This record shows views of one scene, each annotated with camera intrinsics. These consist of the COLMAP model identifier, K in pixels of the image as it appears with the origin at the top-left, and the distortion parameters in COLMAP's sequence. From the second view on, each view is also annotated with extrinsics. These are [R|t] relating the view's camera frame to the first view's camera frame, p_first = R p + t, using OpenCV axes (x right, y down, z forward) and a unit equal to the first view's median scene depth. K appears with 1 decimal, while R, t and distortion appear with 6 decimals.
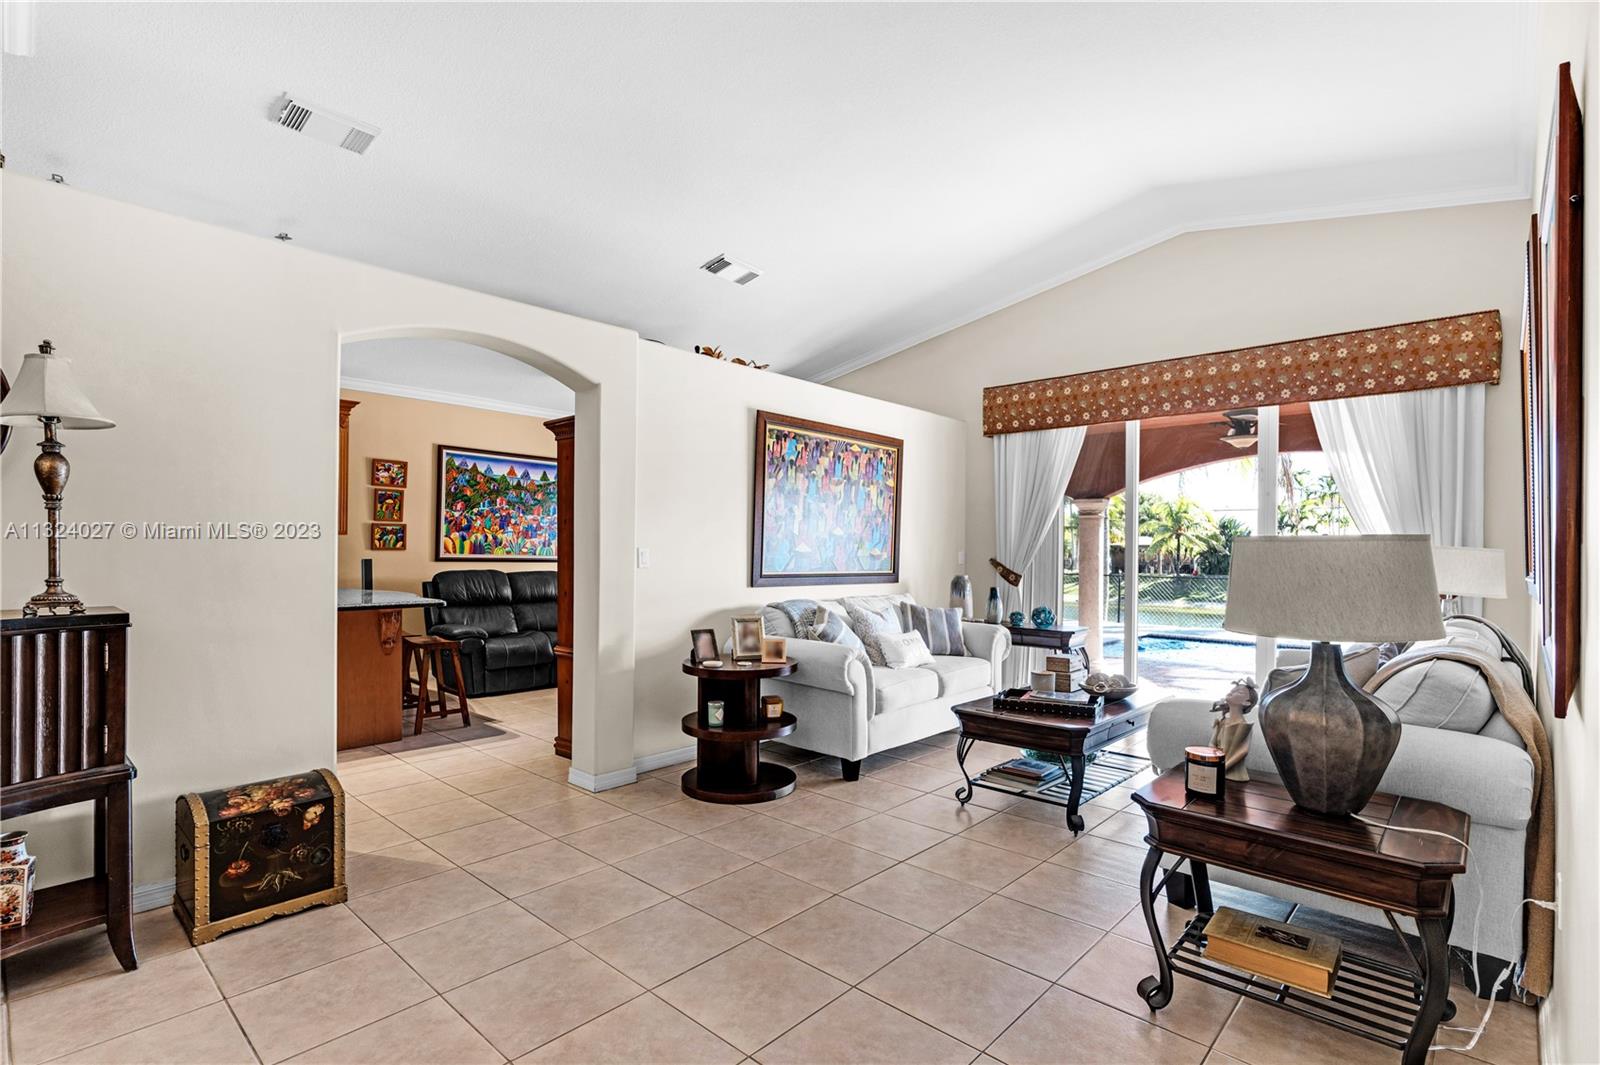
lens RADIAL K [[762.4, 0, 799.2], [0, 762.4, 540.9], [0, 0, 1]] dist [-0.002771, -0.000605]
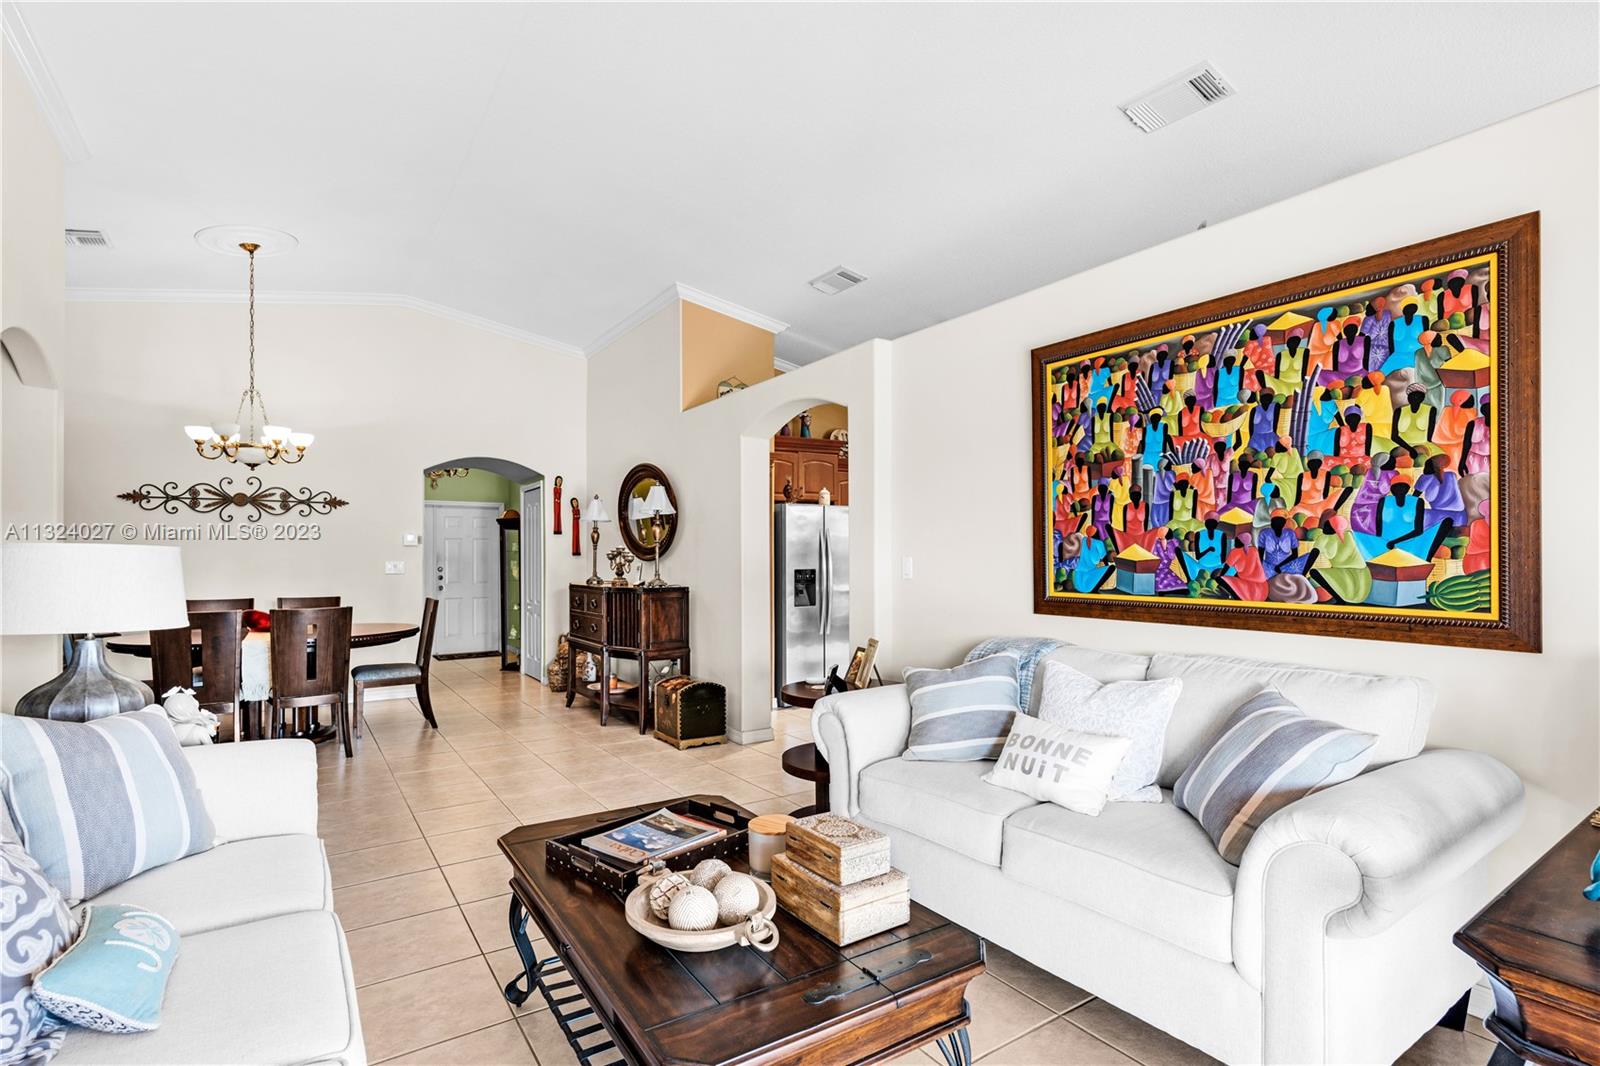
lens RADIAL K [[762.4, 0, 796.3], [0, 762.4, 550.0], [0, 0, 1]] dist [-0.002771, -0.000605]
pose [[-0.243010, -0.017350, -0.969869, 0.570276], [0.013741, 0.999678, -0.021326, 0.014383], [0.969926, -0.018509, -0.242694, 0.843553]]
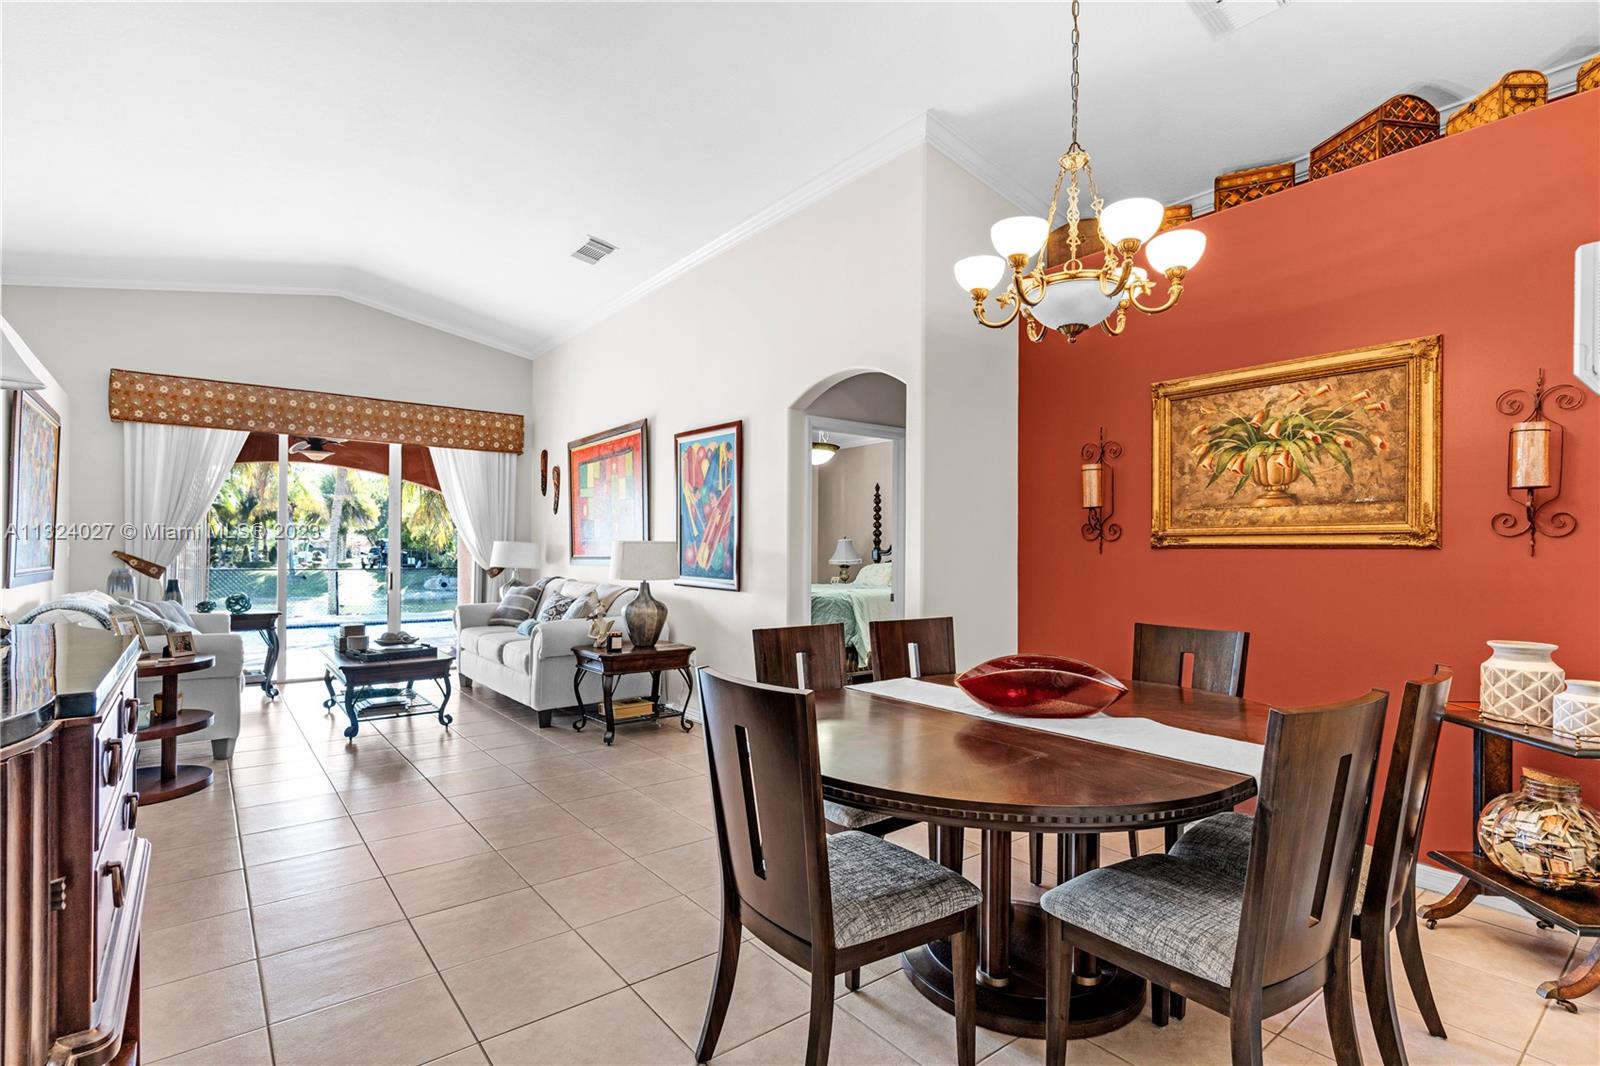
lens RADIAL K [[762.4, 0, 803.9], [0, 762.4, 543.7], [0, 0, 1]] dist [-0.002771, -0.000605]
pose [[0.143378, -0.001756, 0.989667, -0.660686], [-0.017102, 0.999845, 0.004251, -0.005947], [-0.989520, -0.017535, 0.143325, 0.030901]]
